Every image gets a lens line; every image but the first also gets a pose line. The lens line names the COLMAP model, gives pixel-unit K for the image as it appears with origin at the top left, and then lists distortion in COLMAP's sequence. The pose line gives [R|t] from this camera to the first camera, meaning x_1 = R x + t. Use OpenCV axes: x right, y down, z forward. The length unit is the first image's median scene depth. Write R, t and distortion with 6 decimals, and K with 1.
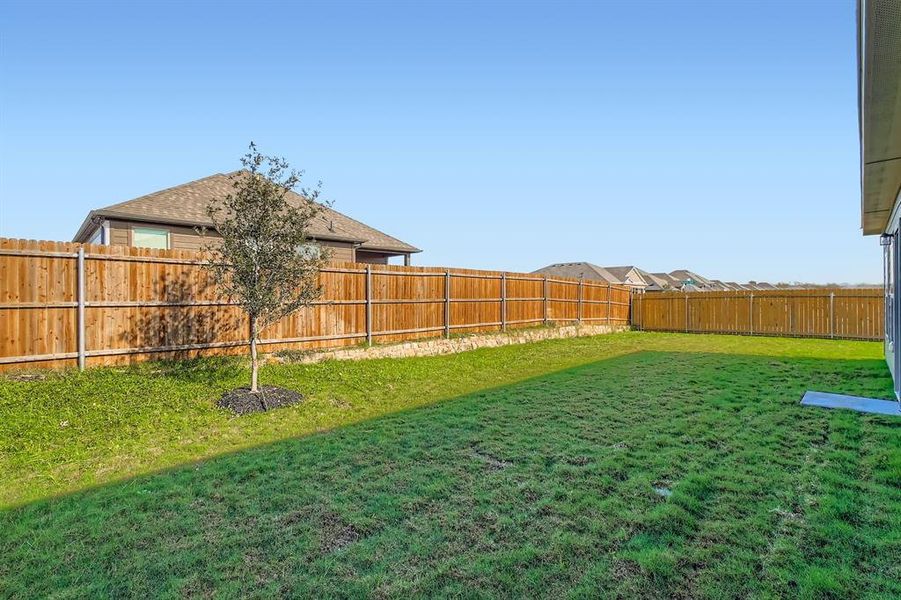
lens RADIAL K [[414.1, 0, 451.1], [0, 414.1, 299.8], [0, 0, 1]] dist [0.001086, 0.000111]
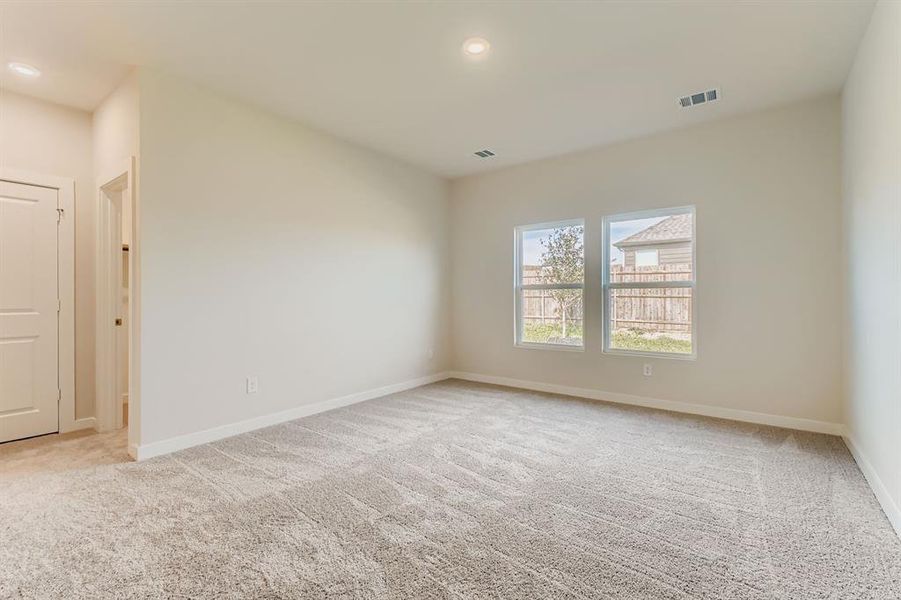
lens RADIAL K [[414.1, 0, 451.4], [0, 414.1, 297.9], [0, 0, 1]] dist [0.001086, 0.000111]
pose [[0.131770, 0.003384, -0.991275, 0.981431], [-0.001331, 0.999994, 0.003237, 0.008413], [0.991279, 0.000893, 0.131774, 0.116884]]
